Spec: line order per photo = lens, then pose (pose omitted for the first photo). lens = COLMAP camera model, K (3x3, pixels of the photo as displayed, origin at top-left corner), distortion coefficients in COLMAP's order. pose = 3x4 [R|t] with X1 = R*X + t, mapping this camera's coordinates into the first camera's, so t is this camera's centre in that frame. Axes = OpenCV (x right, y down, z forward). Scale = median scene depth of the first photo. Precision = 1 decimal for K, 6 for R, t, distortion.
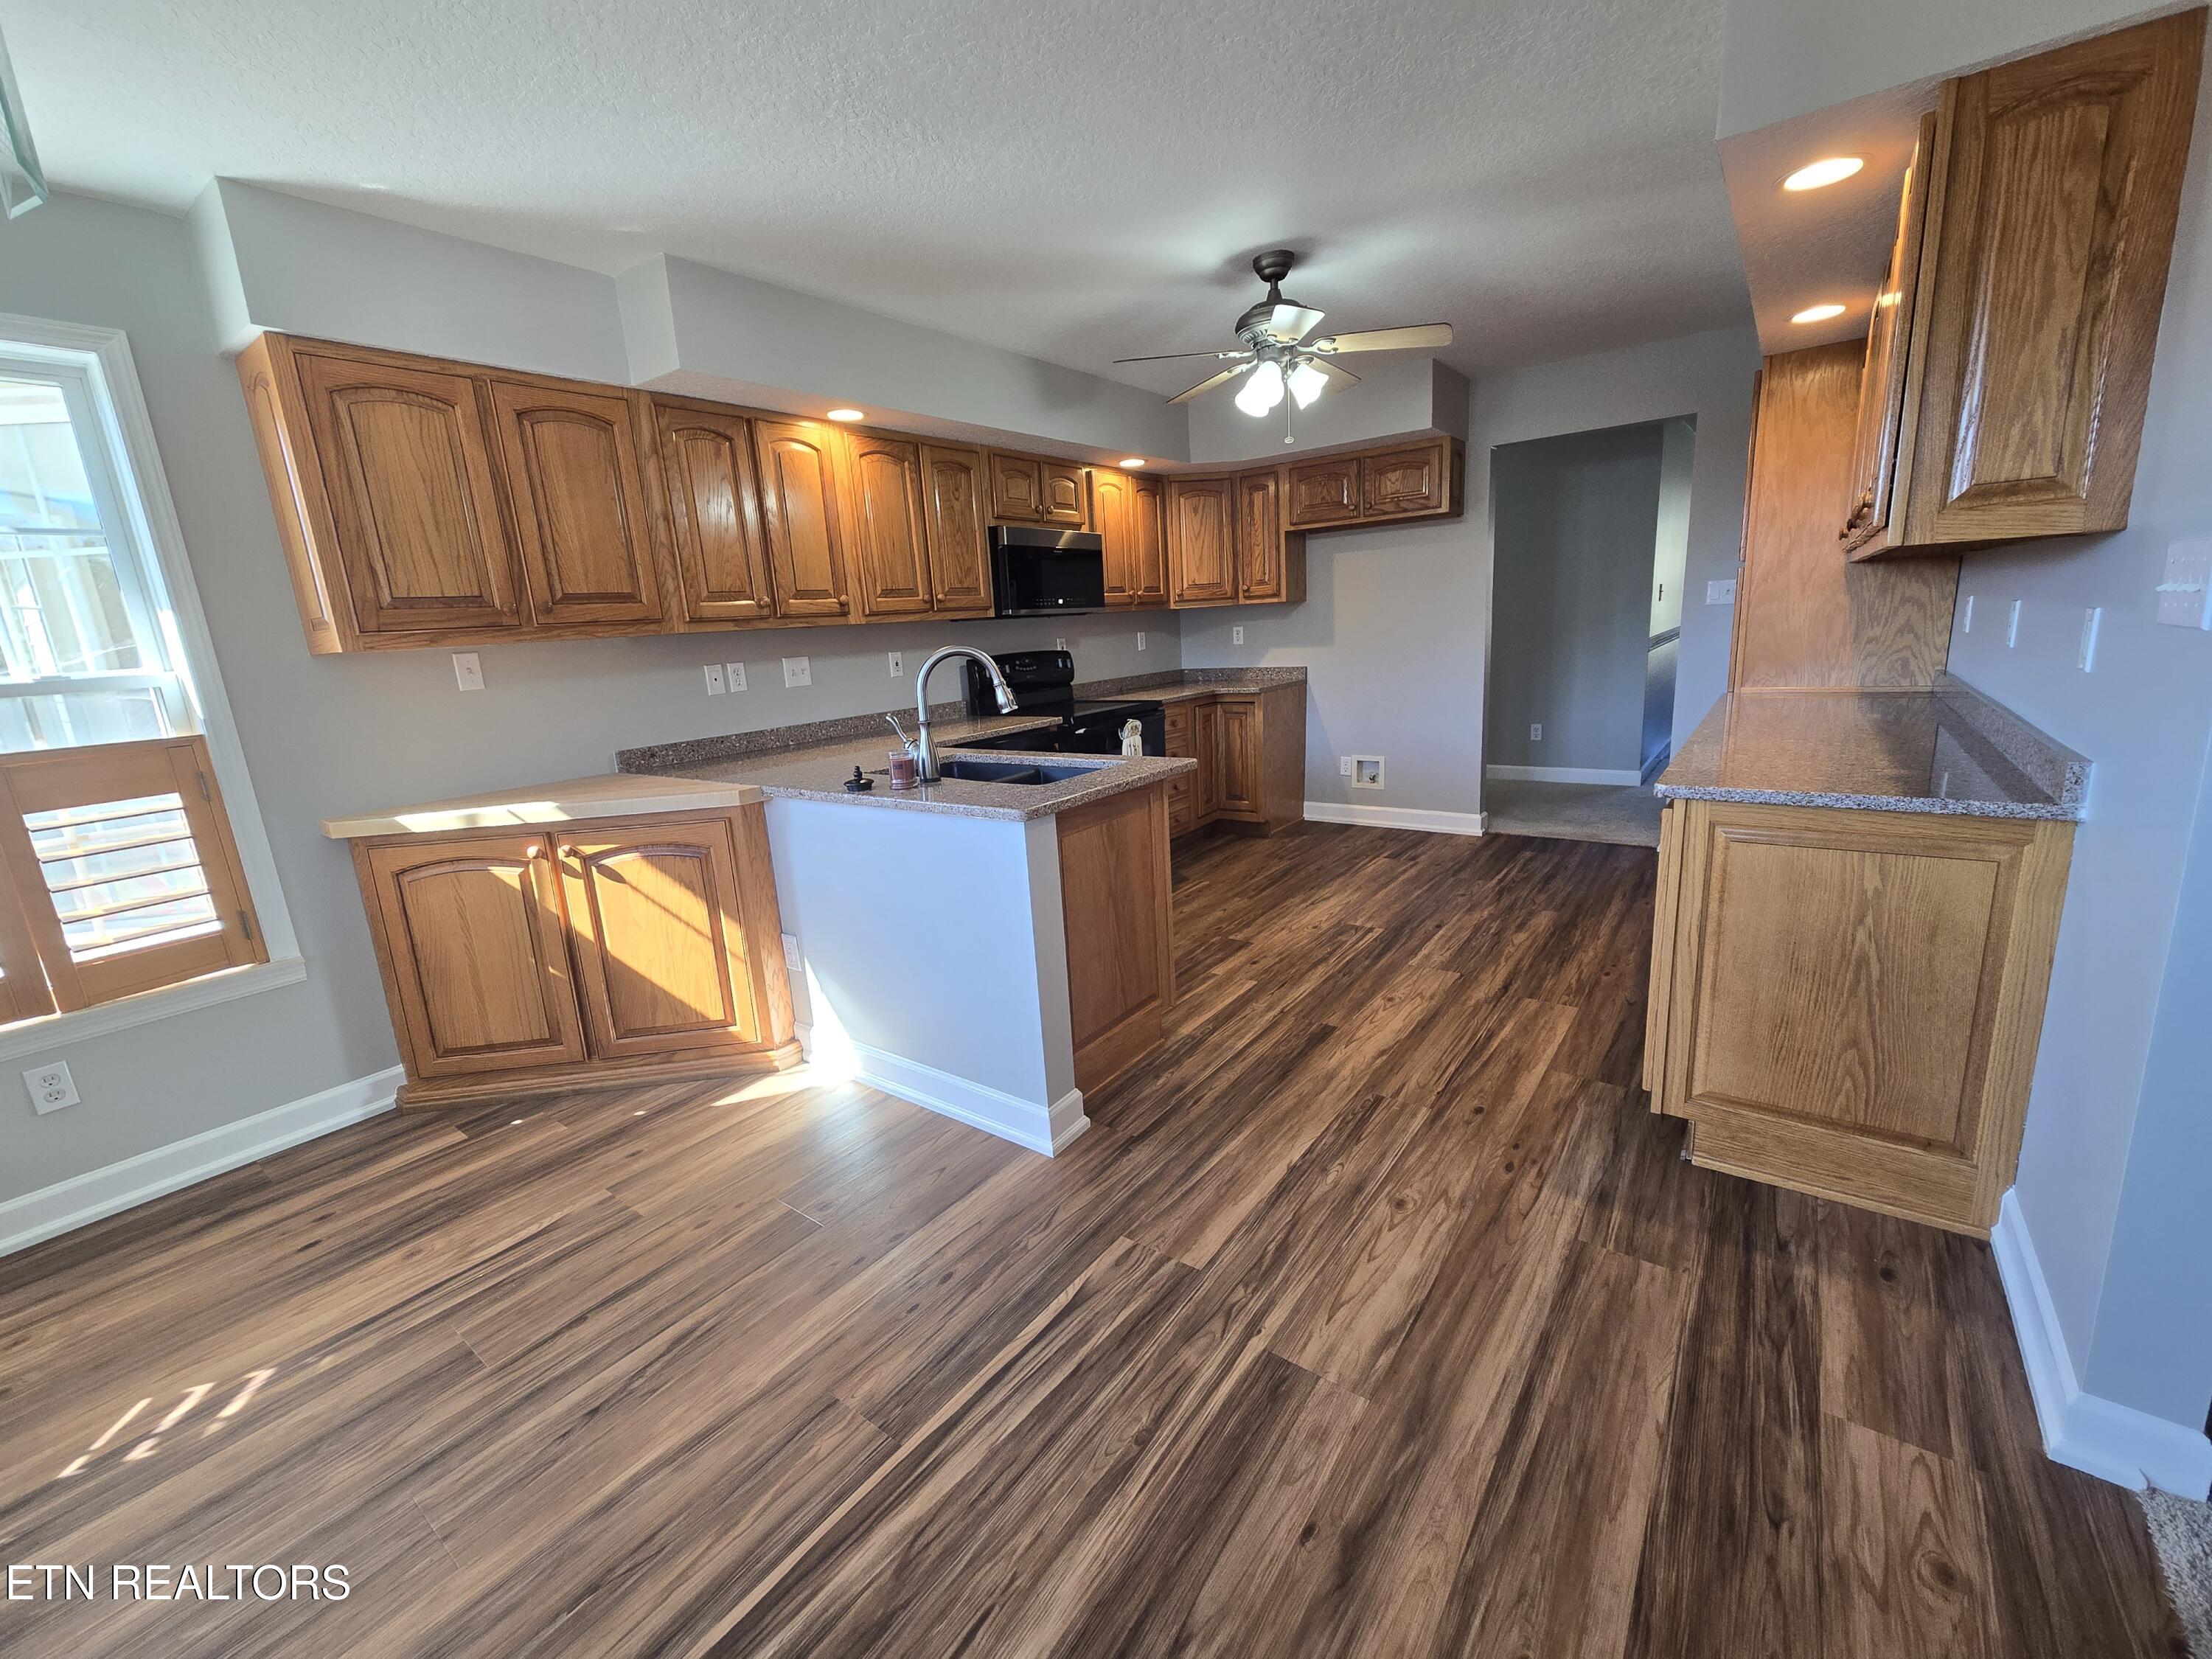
lens RADIAL K [[900.8, 0, 1094.5], [0, 900.8, 828.3], [0, 0, 1]] dist [-0.000886, -0.000049]
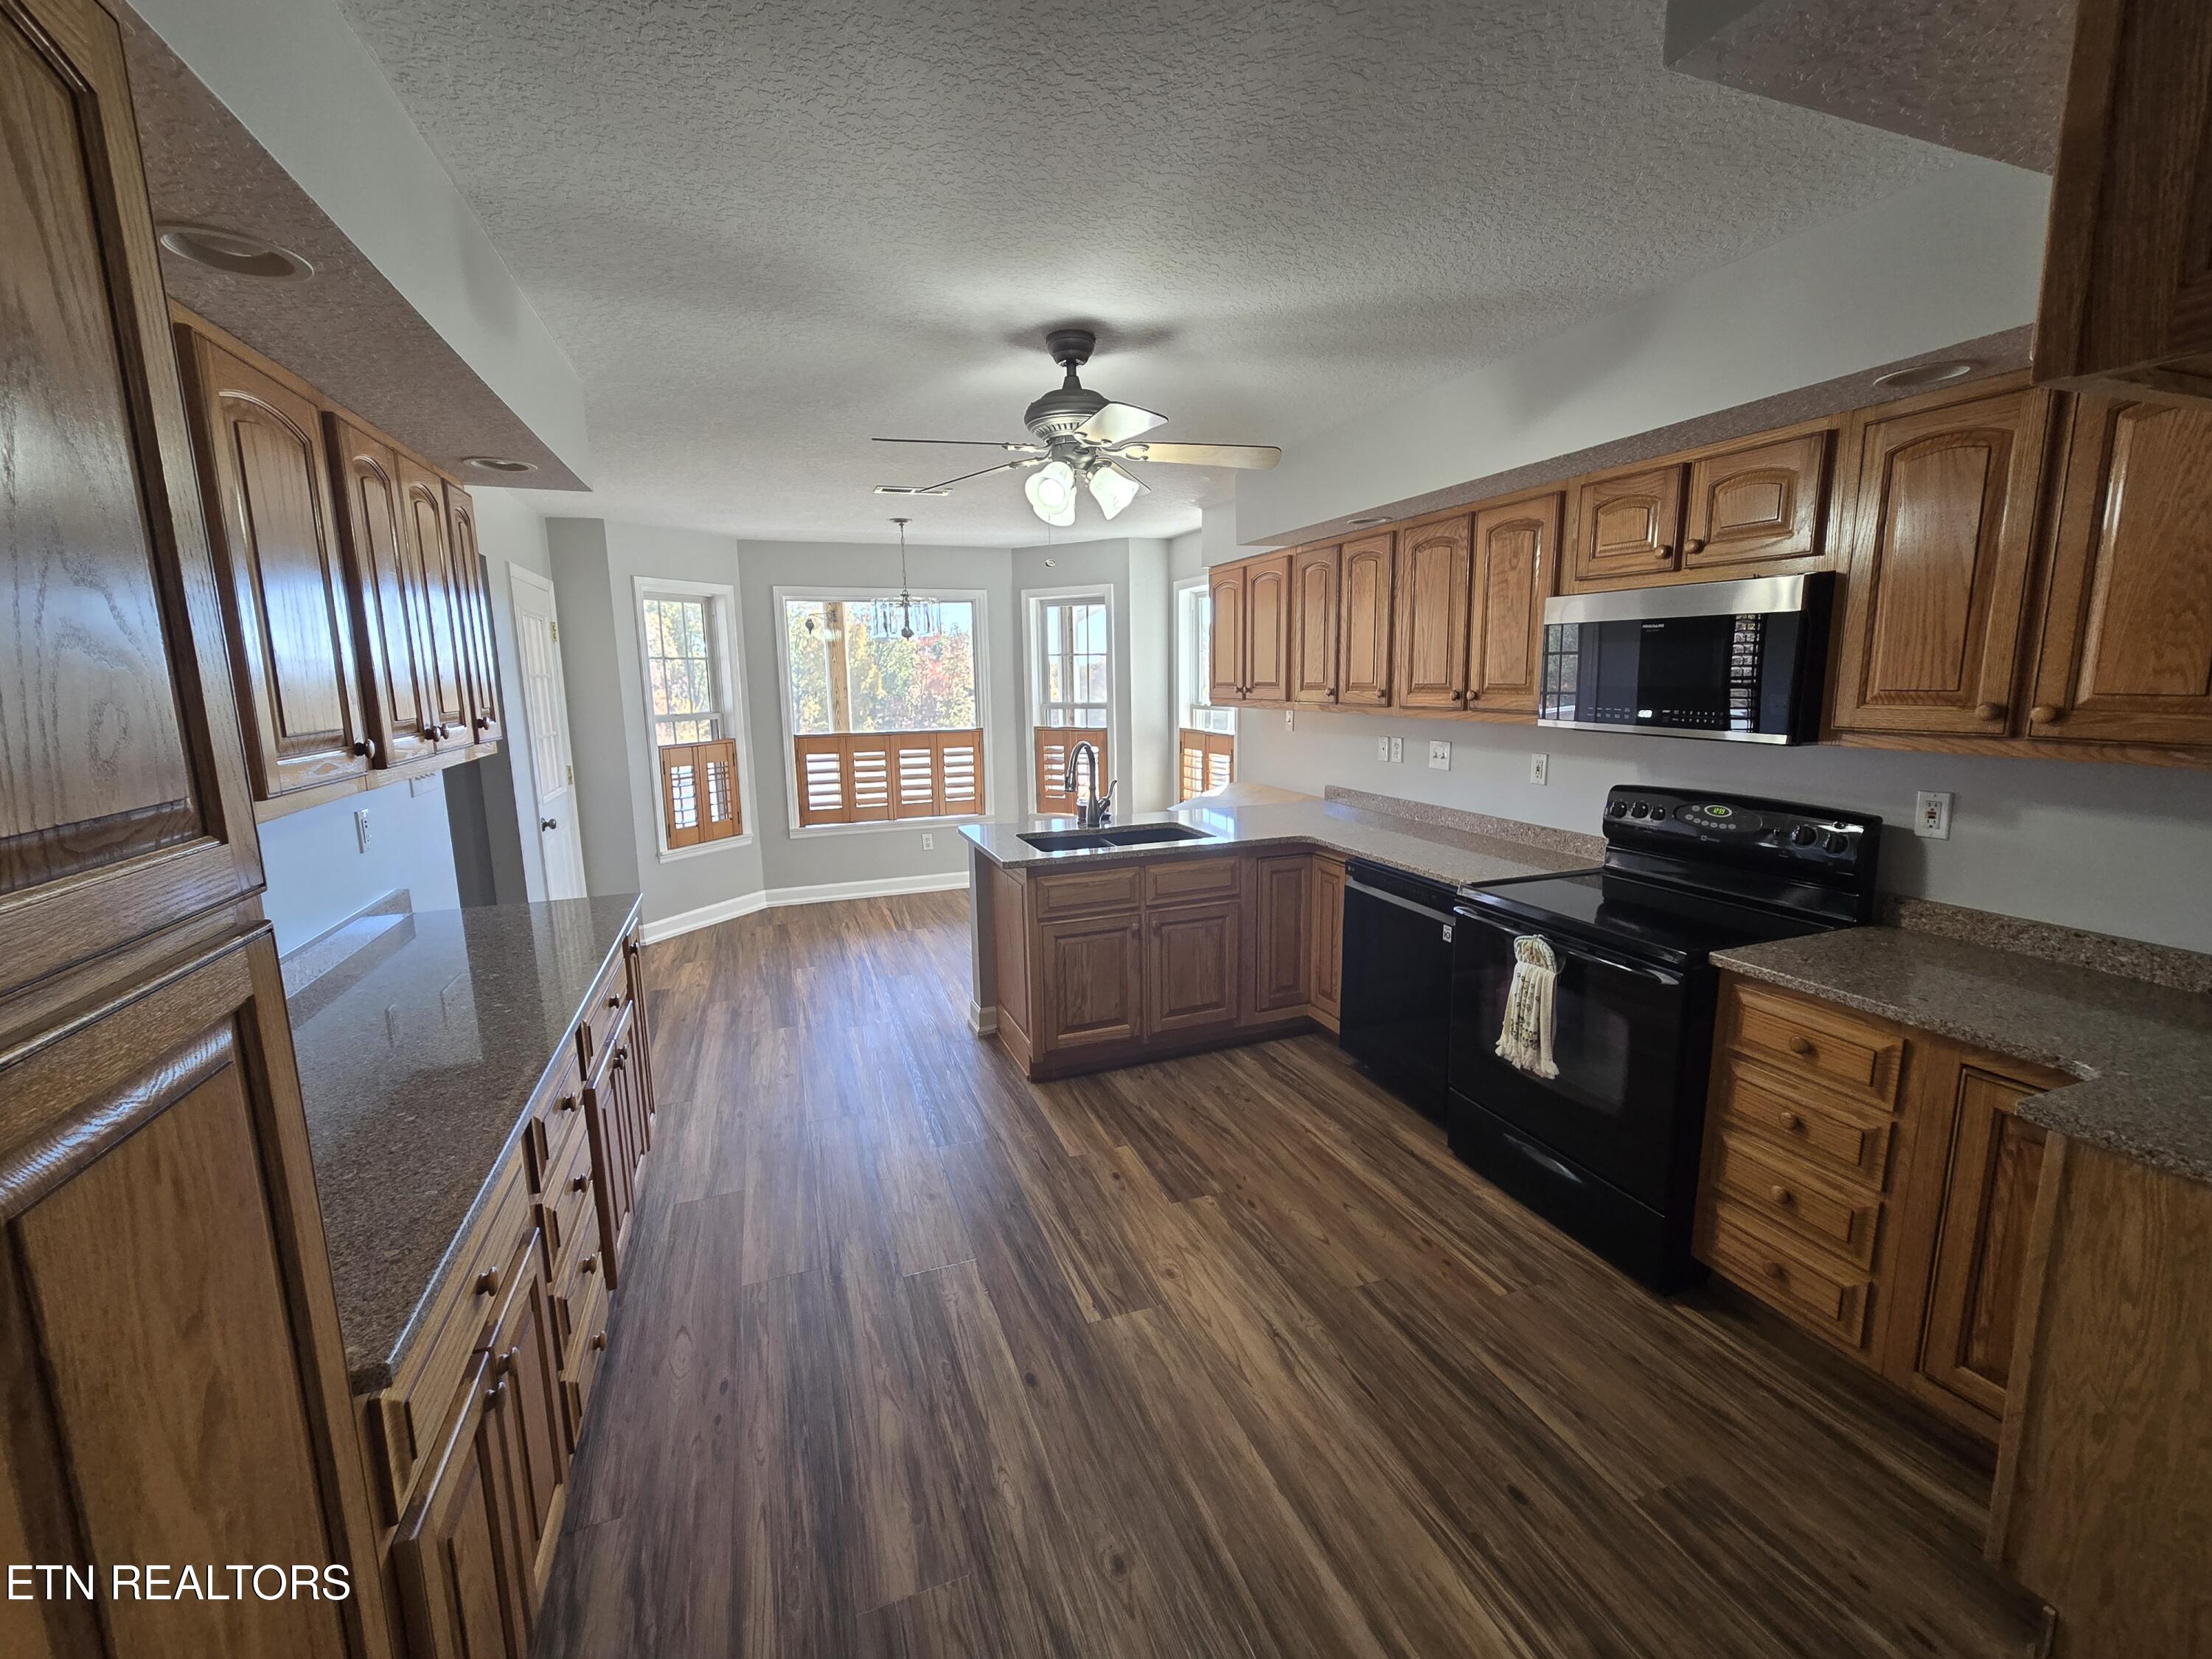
lens RADIAL K [[900.8, 0, 1097.1], [0, 900.8, 817.6], [0, 0, 1]] dist [-0.000886, -0.000049]
pose [[-0.536802, 0.206291, -0.818100, 0.732894], [-0.137012, 0.935463, 0.325786, -0.388679], [0.832509, 0.286972, -0.473894, 1.191556]]
